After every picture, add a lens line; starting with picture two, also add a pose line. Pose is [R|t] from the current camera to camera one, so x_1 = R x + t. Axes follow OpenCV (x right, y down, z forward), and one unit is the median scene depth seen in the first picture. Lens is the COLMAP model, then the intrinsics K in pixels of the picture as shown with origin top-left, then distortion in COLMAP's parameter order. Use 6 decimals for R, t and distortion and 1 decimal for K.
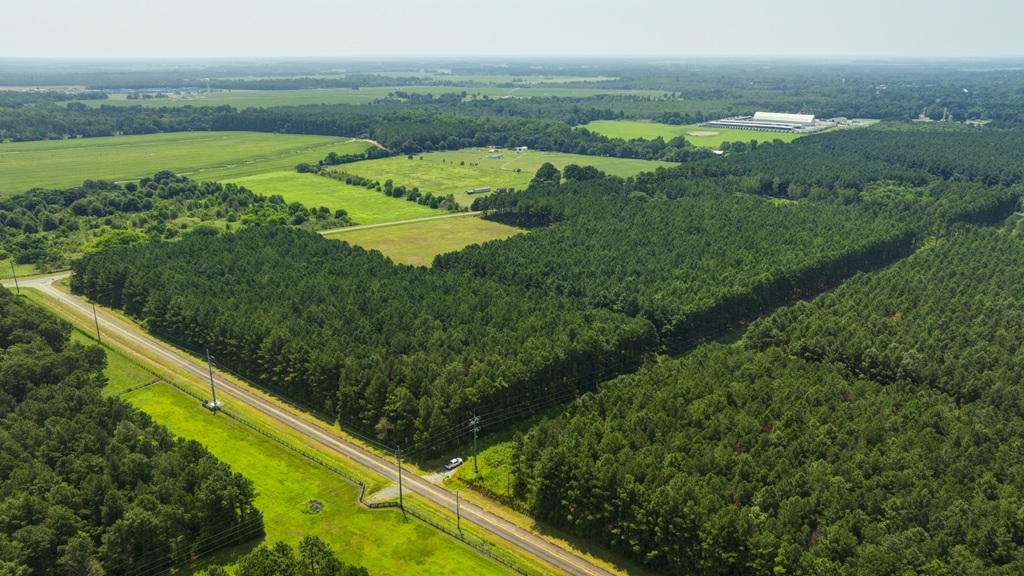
lens RADIAL K [[715.4, 0, 507.6], [0, 715.4, 284.2], [0, 0, 1]] dist [-0.032661, 0.009057]
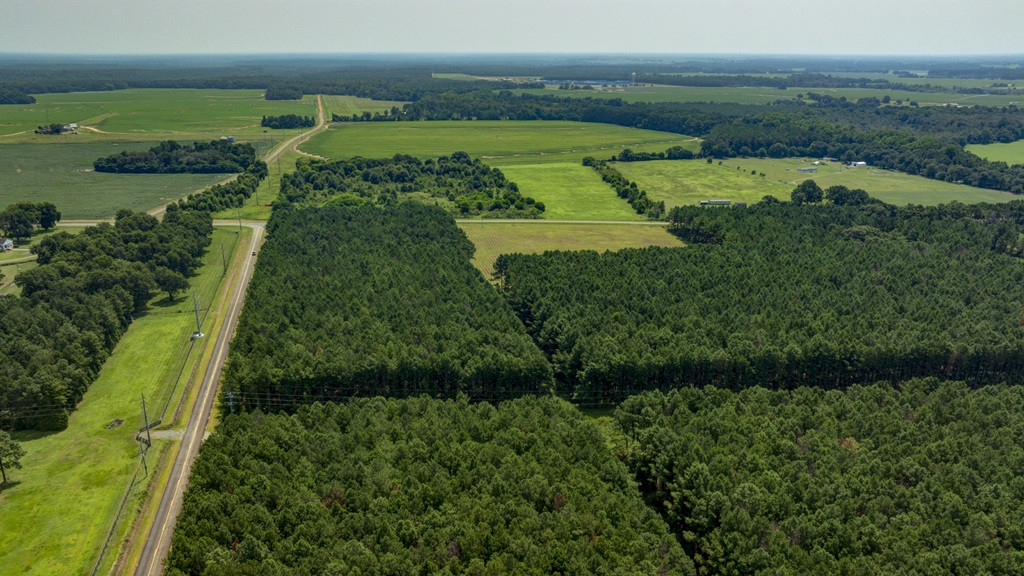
lens RADIAL K [[715.4, 0, 514.9], [0, 715.4, 292.6], [0, 0, 1]] dist [-0.032661, 0.009057]
pose [[0.801690, 0.191216, -0.566330, 0.179123], [-0.183080, 0.980467, 0.071880, -0.023258], [0.569013, 0.046058, 0.821038, 0.075338]]
